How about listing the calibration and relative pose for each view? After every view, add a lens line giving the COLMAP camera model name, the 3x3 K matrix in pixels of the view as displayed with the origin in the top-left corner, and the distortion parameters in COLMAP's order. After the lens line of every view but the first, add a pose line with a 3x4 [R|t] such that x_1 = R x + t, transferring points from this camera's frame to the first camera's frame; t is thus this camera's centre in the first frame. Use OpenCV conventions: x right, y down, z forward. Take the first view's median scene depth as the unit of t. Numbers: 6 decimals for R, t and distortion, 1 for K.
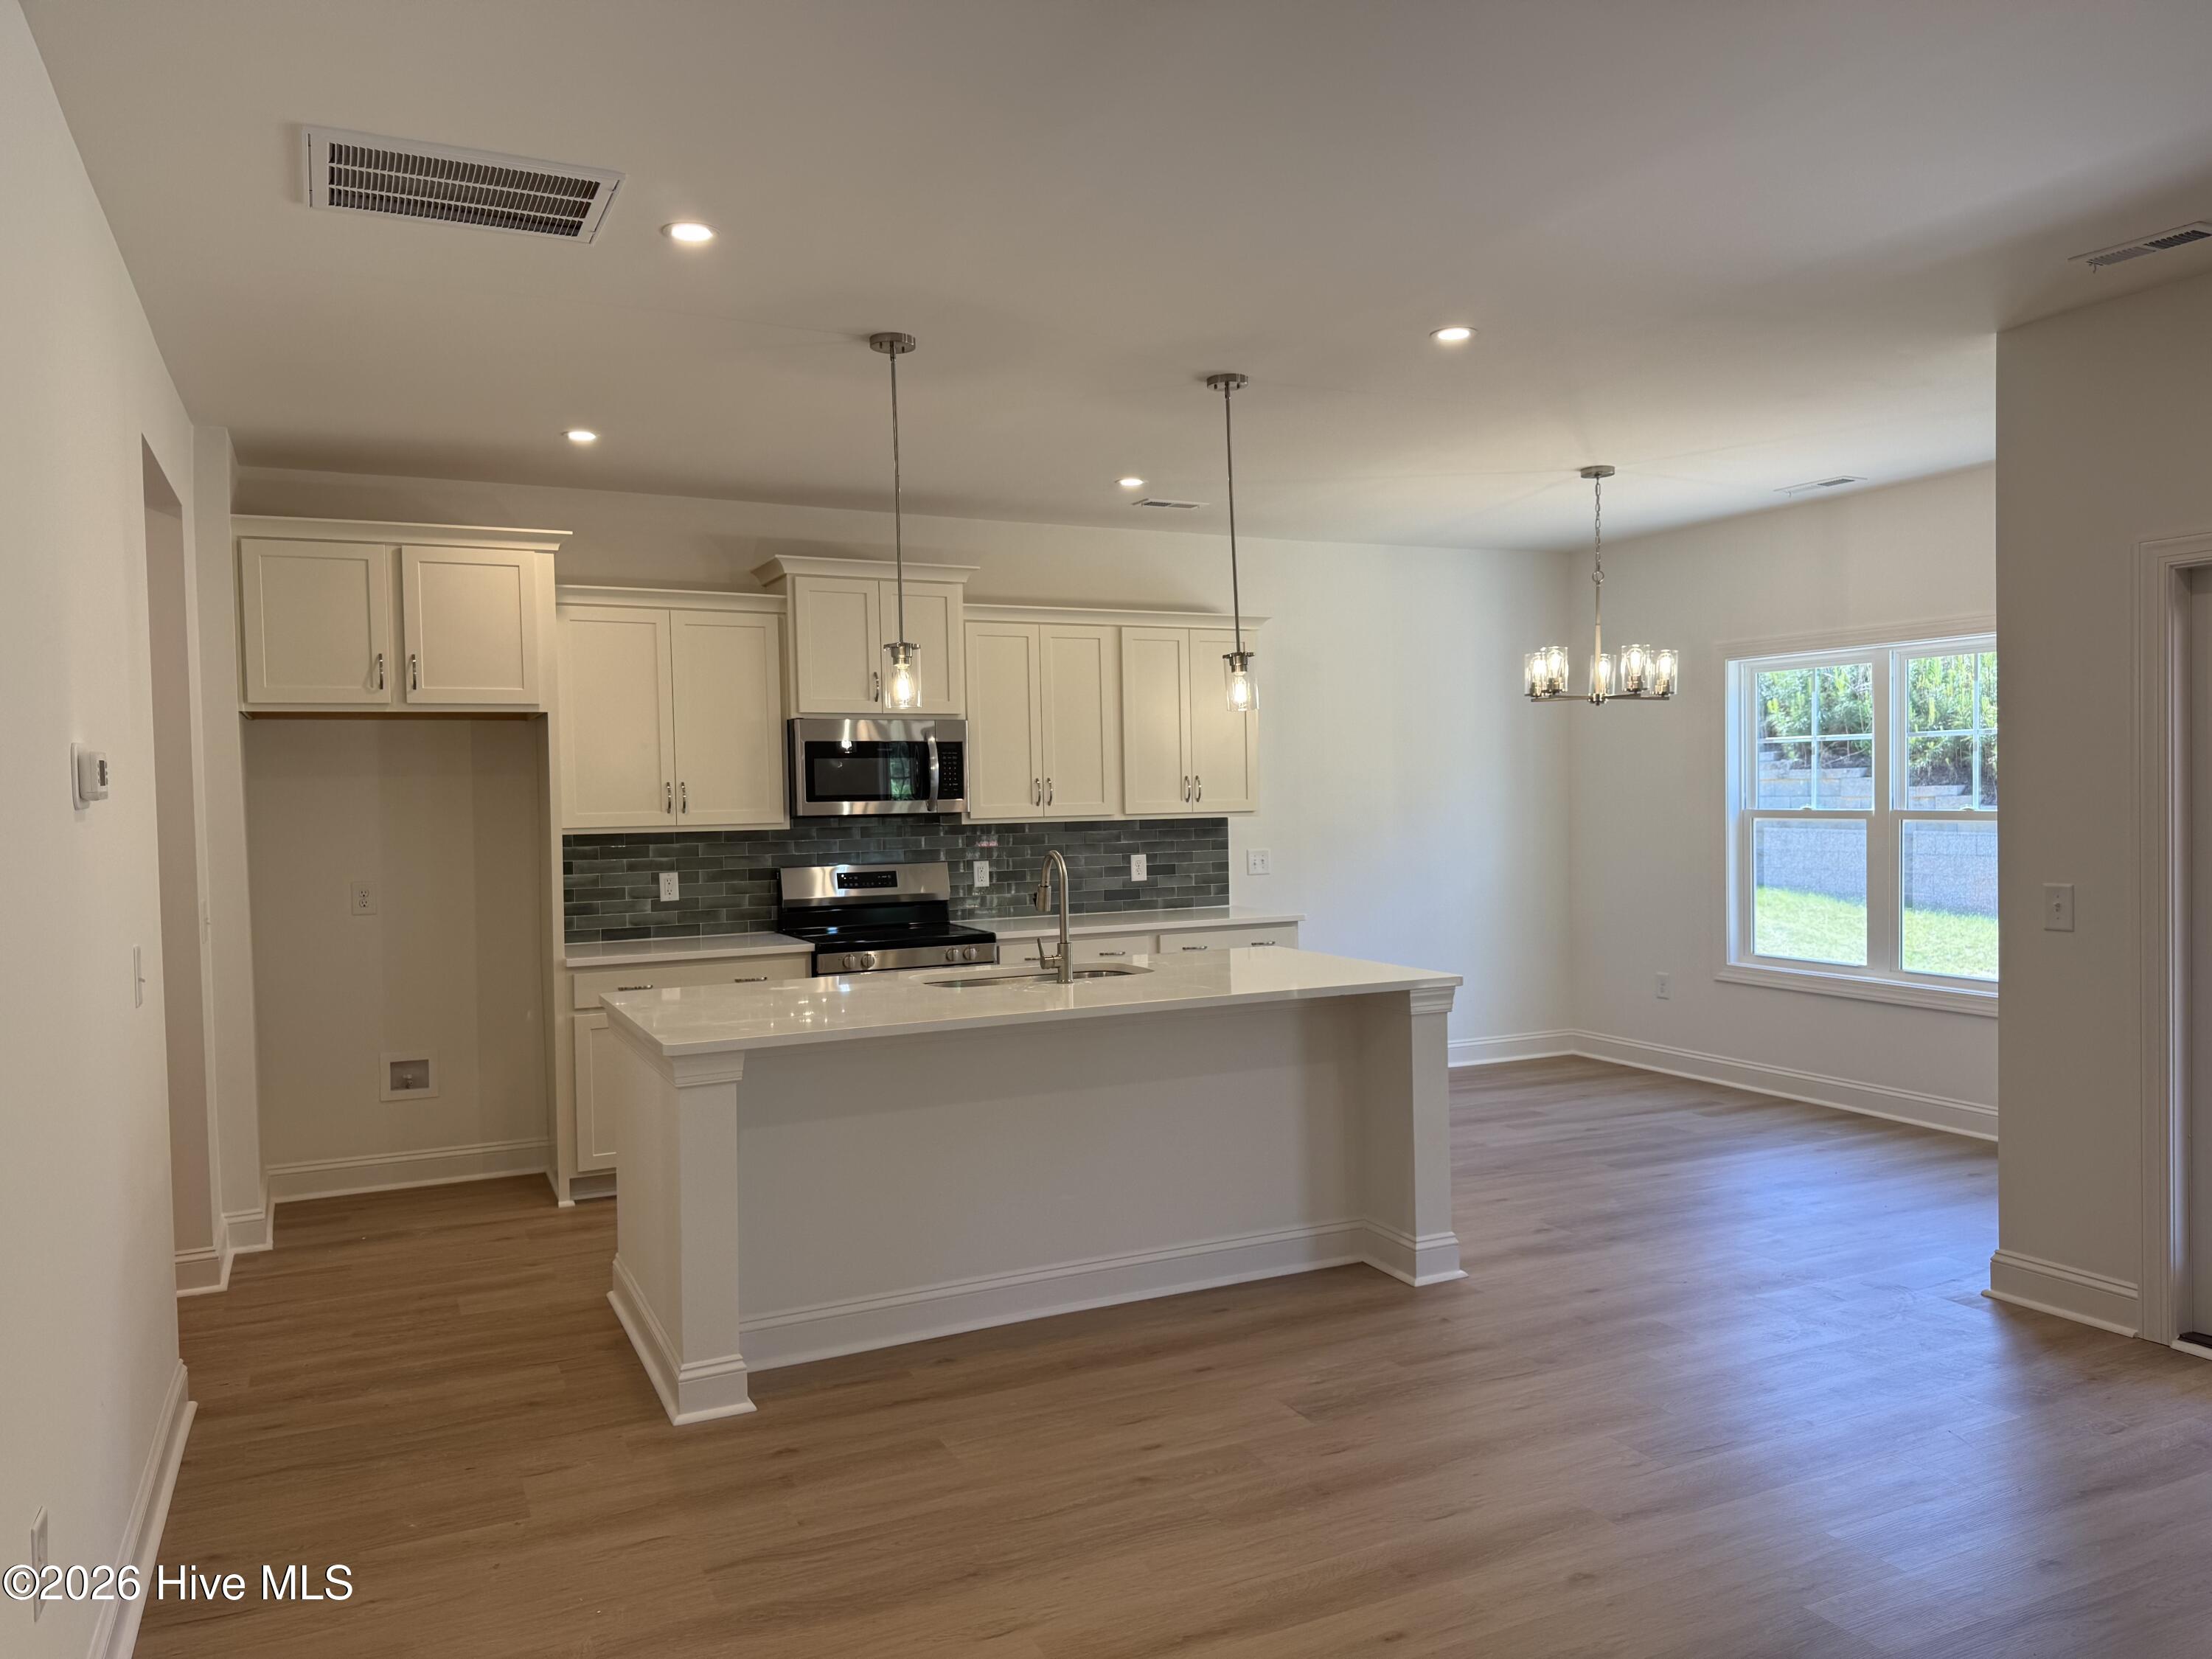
lens RADIAL K [[1555.3, 0, 1102.6], [0, 1555.3, 835.7], [0, 0, 1]] dist [0.096958, -0.001698]
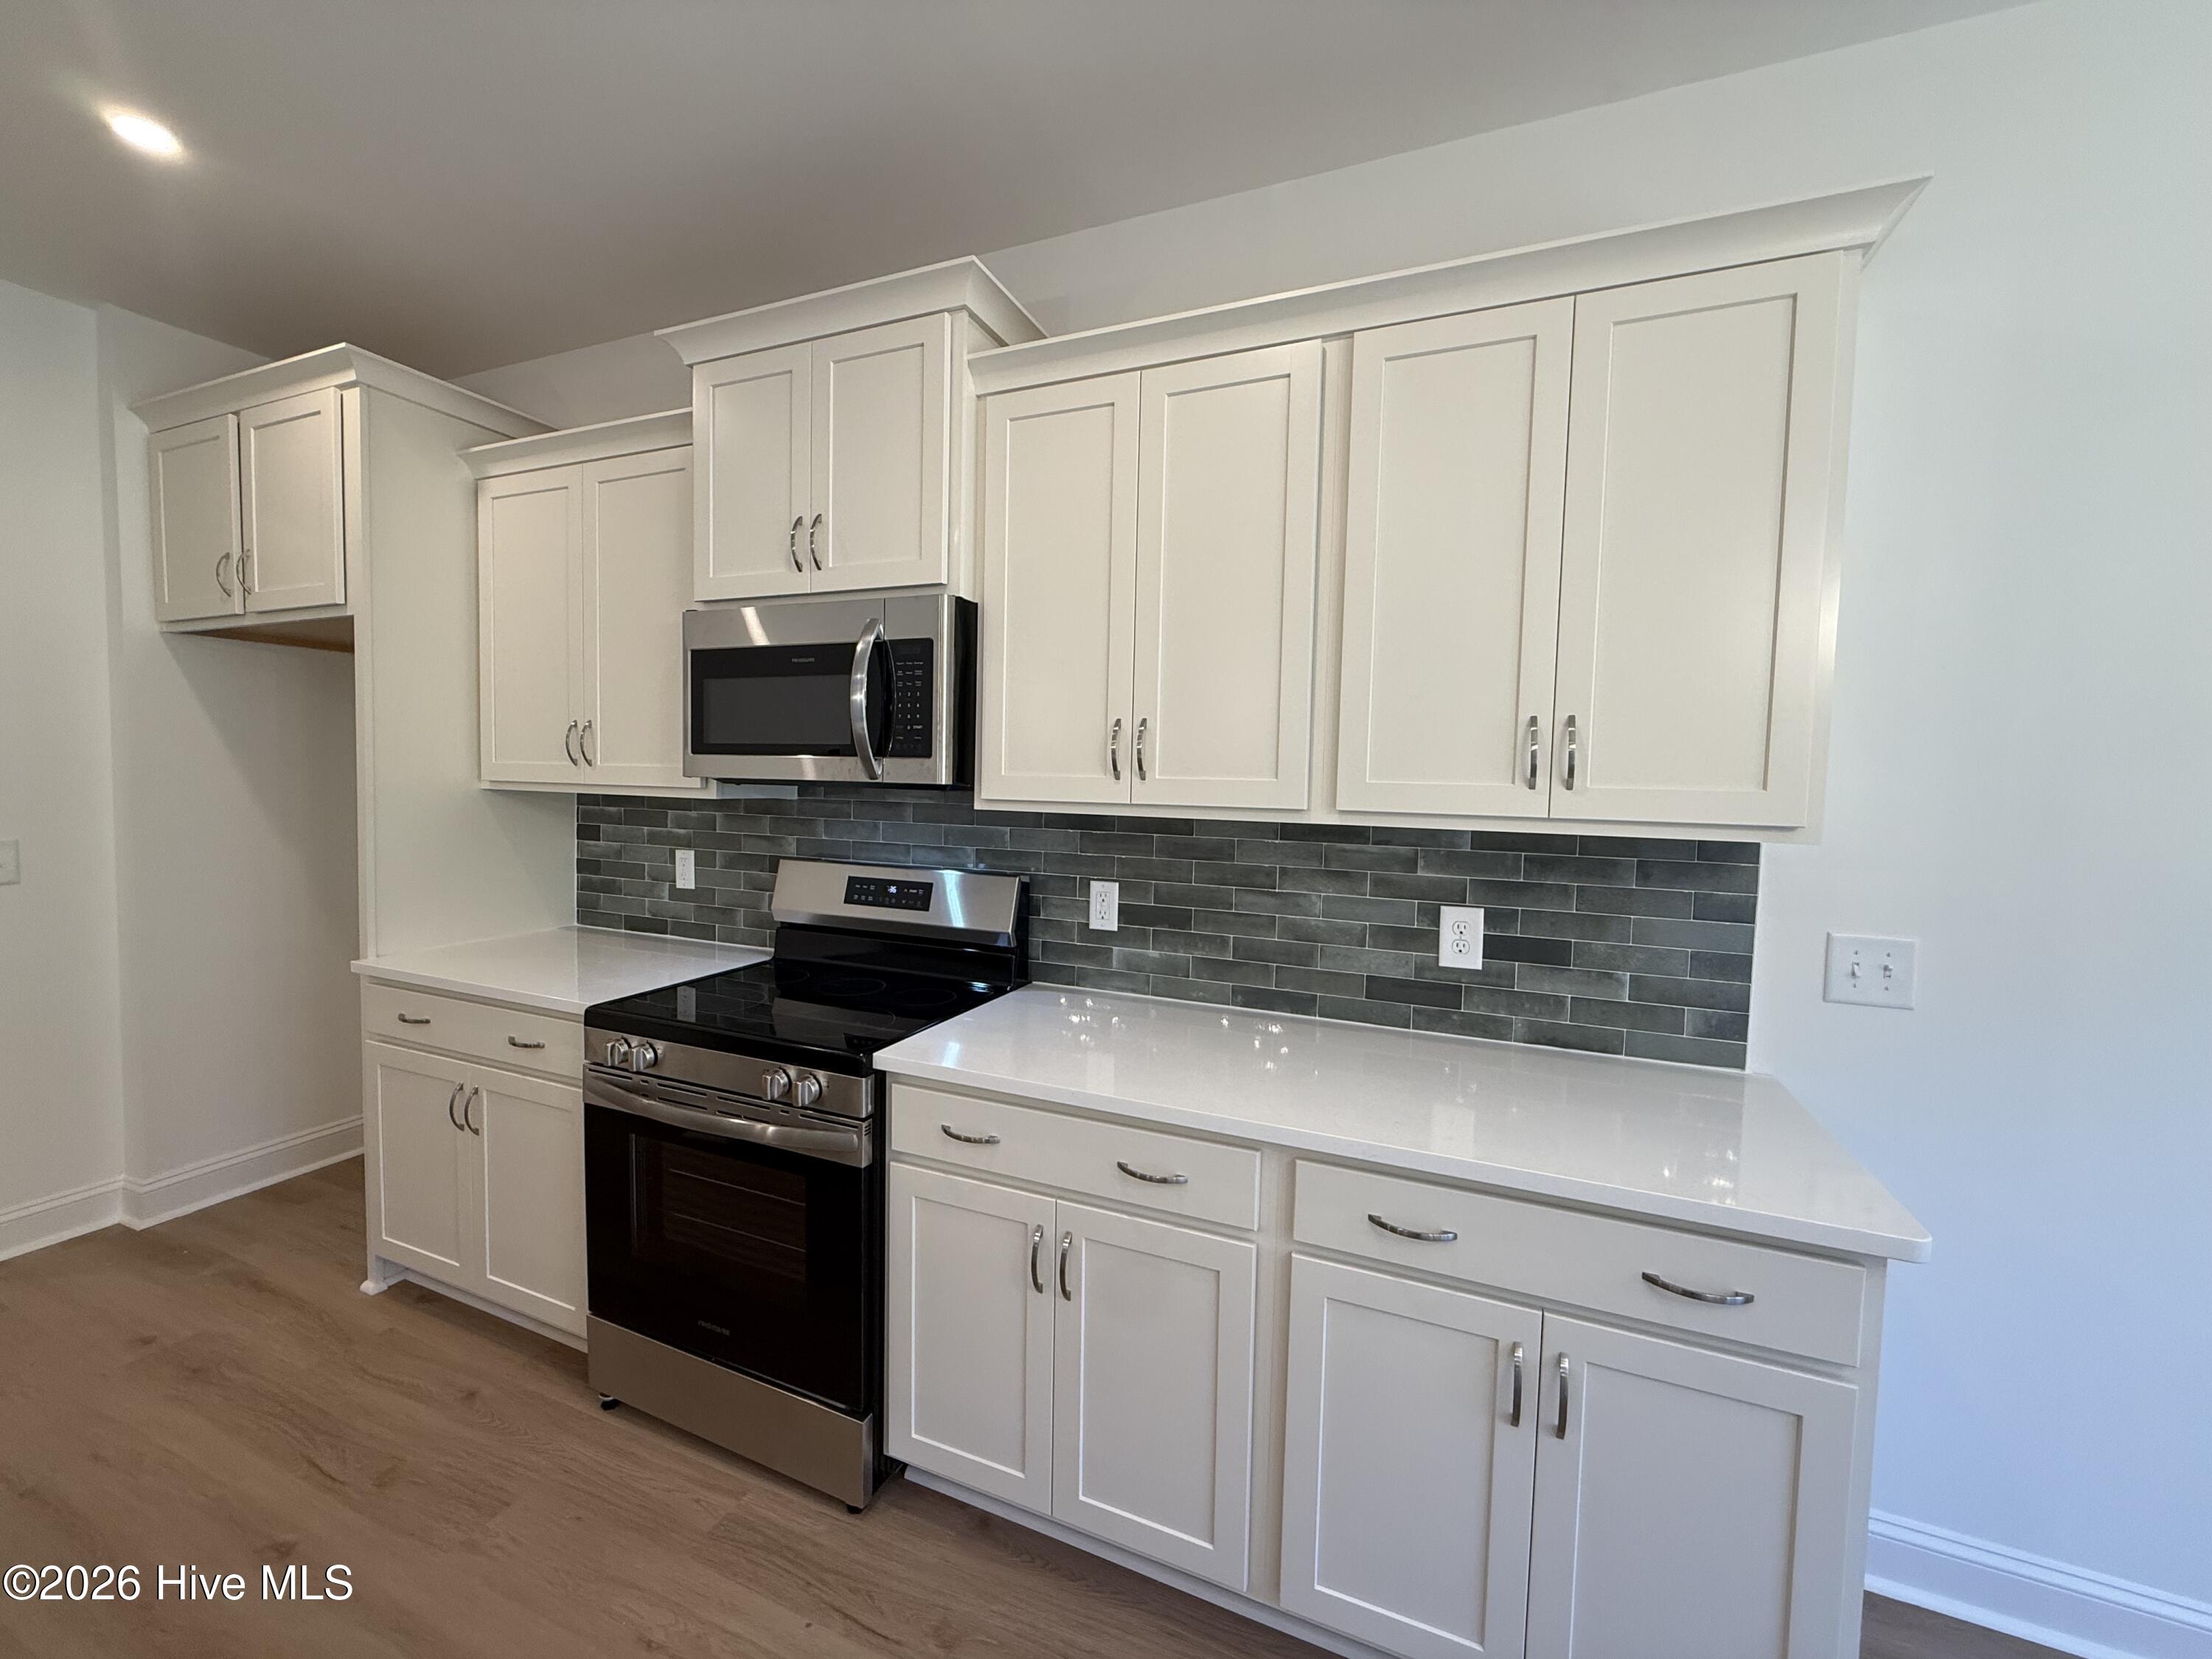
lens RADIAL K [[884.2, 0, 1102.0], [0, 884.2, 826.5], [0, 0, 1]] dist [0.001012, 0.000238]
pose [[0.660914, 0.076931, -0.746508, 0.157335], [-0.055648, 0.997017, 0.053480, -0.020190], [0.748396, 0.006196, 0.663224, 0.869999]]
